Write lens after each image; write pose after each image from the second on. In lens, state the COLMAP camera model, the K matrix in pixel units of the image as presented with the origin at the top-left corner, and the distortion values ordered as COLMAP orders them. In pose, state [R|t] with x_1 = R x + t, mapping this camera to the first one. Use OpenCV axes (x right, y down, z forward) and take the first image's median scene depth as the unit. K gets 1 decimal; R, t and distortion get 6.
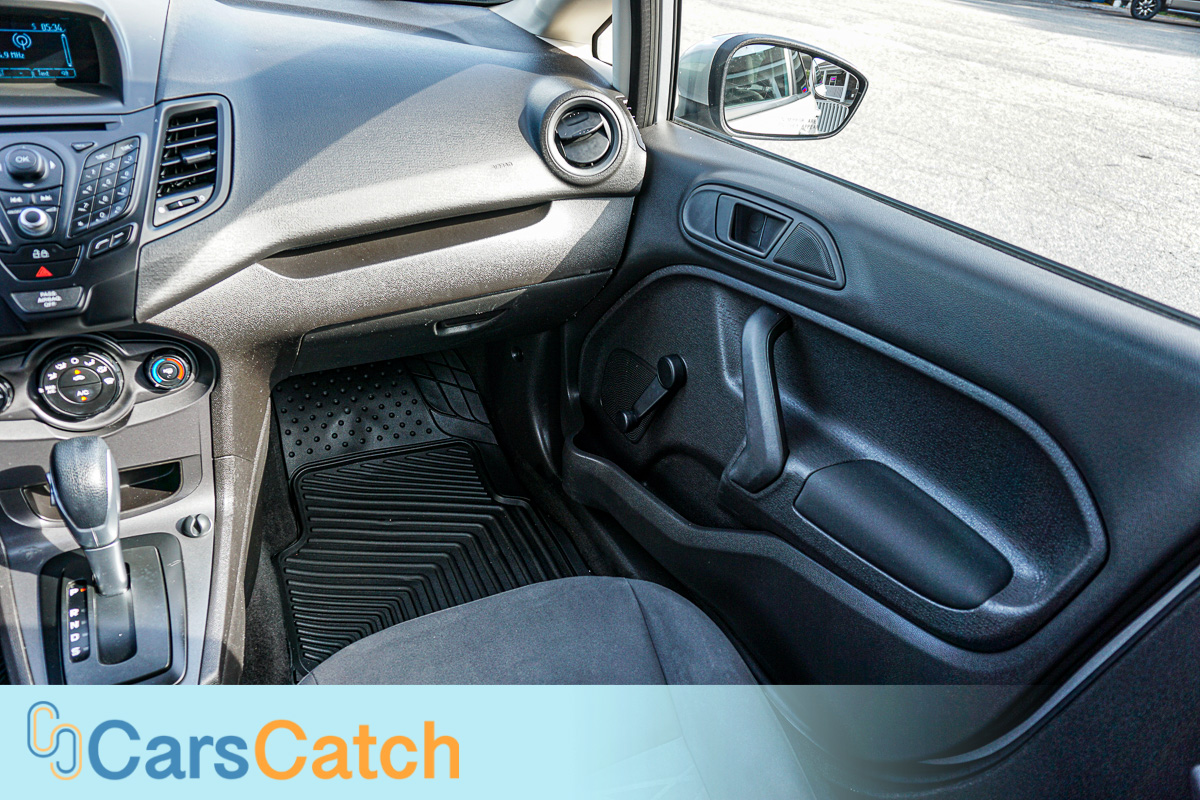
lens RADIAL K [[814.8, 0, 600.7], [0, 814.8, 392.3], [0, 0, 1]] dist [-0.025730, 0.020907]
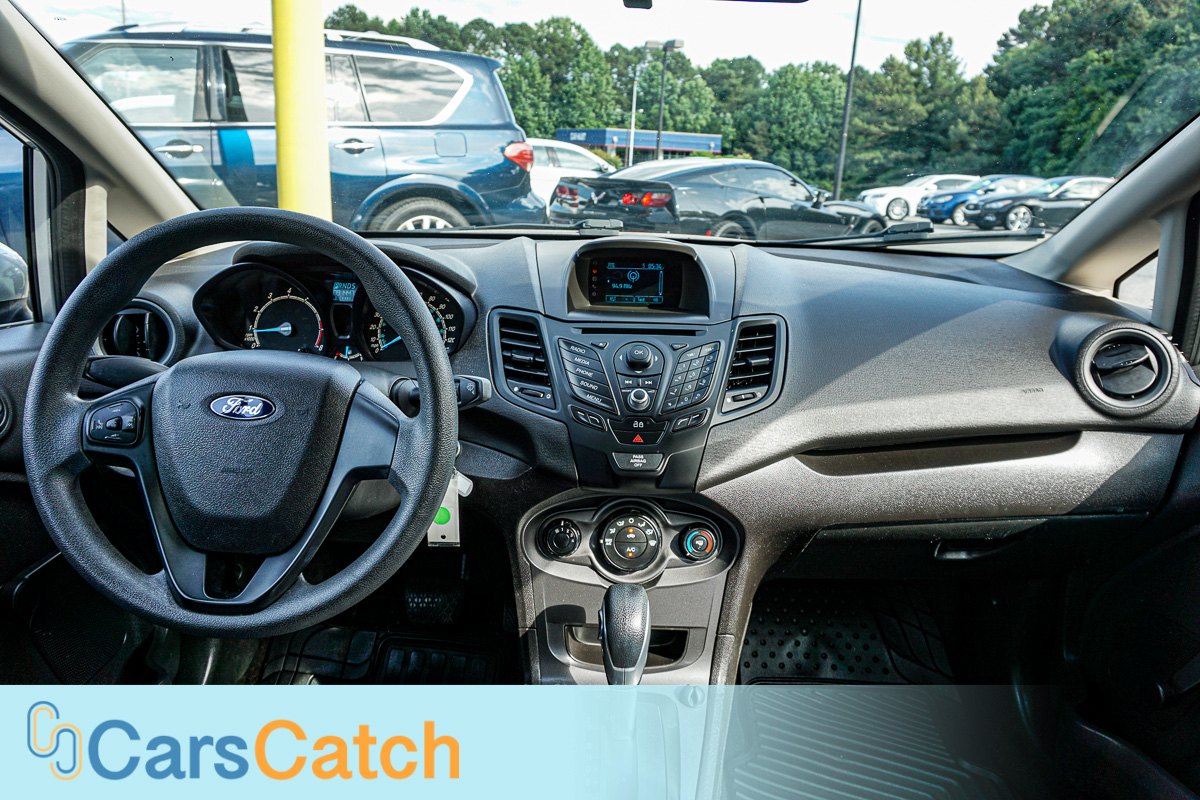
lens RADIAL K [[820.2, 0, 595.6], [0, 820.2, 389.4], [0, 0, 1]] dist [-0.039899, 0.032688]
pose [[0.882691, 0.049722, -0.467315, -0.149669], [-0.196987, 0.941961, -0.271856, 0.111743], [0.426675, 0.332020, 0.841255, -0.077700]]
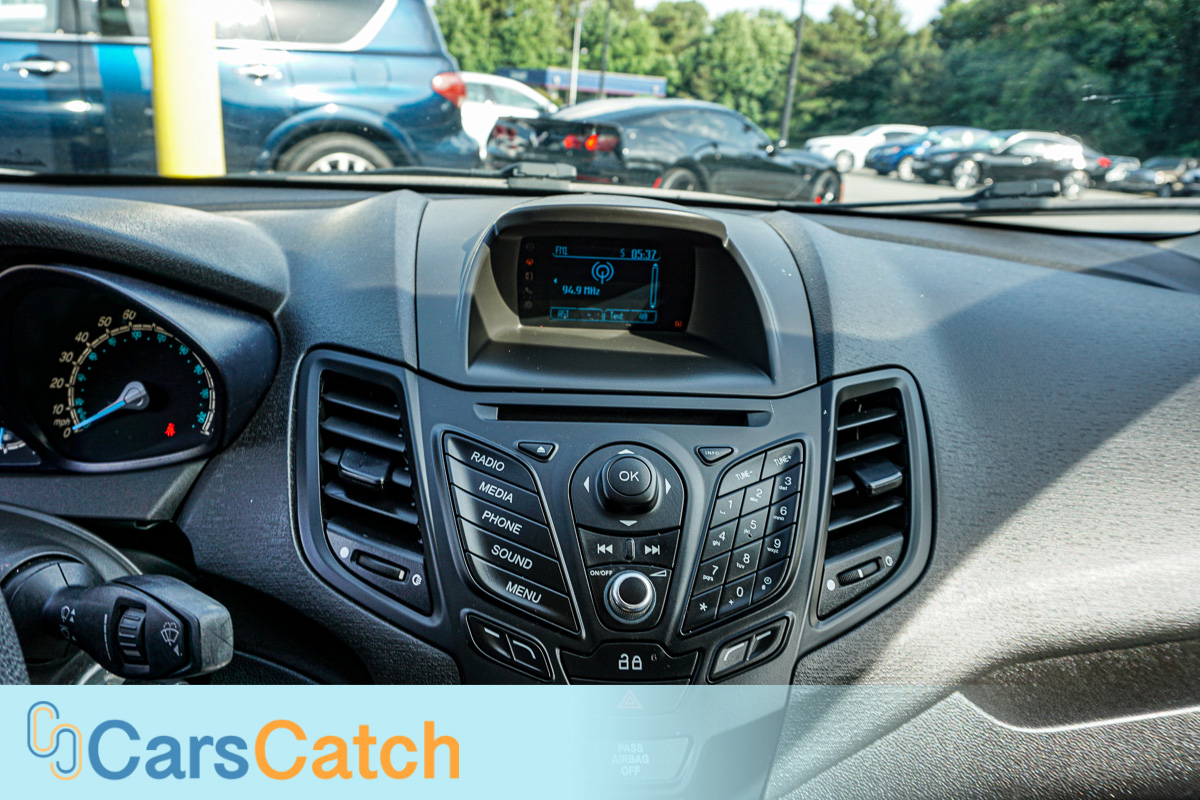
lens RADIAL K [[820.2, 0, 595.6], [0, 820.2, 389.4], [0, 0, 1]] dist [-0.039899, 0.032688]
pose [[0.914000, 0.082407, -0.397257, -0.451872], [-0.184294, 0.956636, -0.225574, -0.186630], [0.361442, 0.279387, 0.889552, 0.419201]]
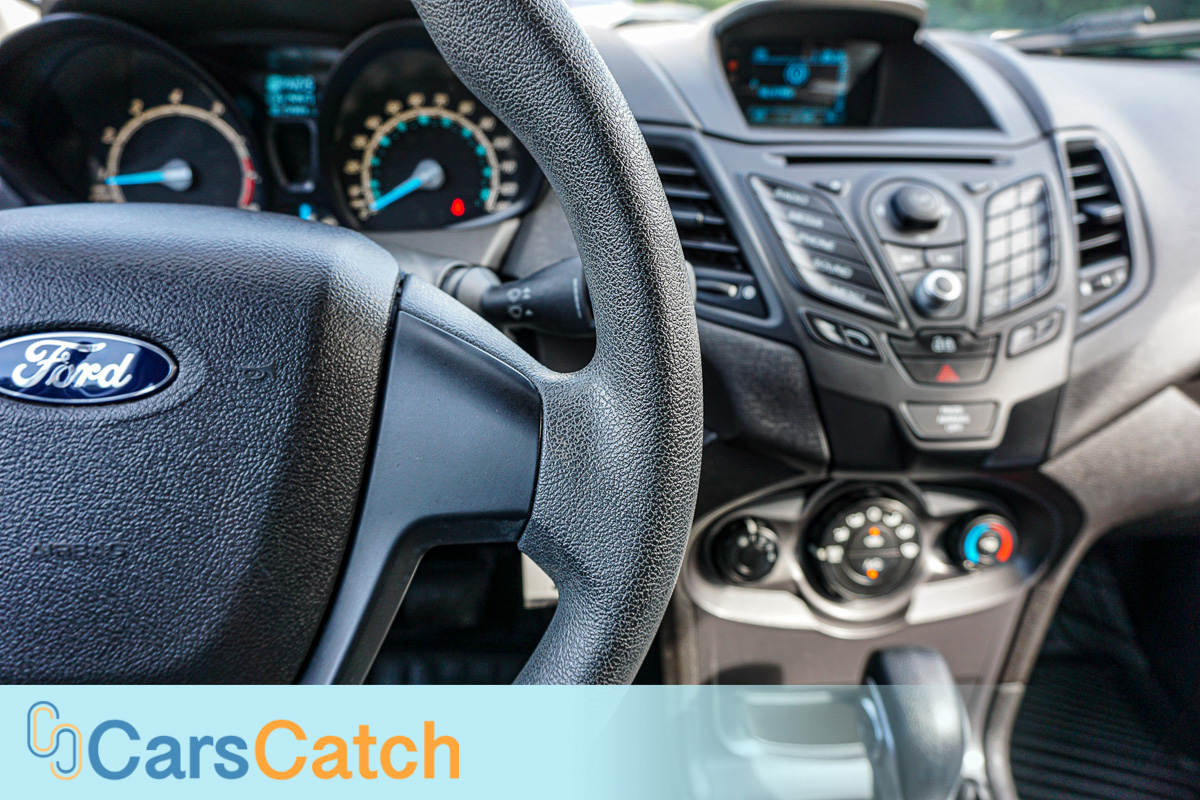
lens RADIAL K [[820.2, 0, 595.6], [0, 820.2, 389.4], [0, 0, 1]] dist [-0.039899, 0.032688]
pose [[0.929818, 0.073846, -0.360535, -0.617332], [-0.135359, 0.979614, -0.148442, -0.009777], [0.342223, 0.186826, 0.920858, 0.304127]]
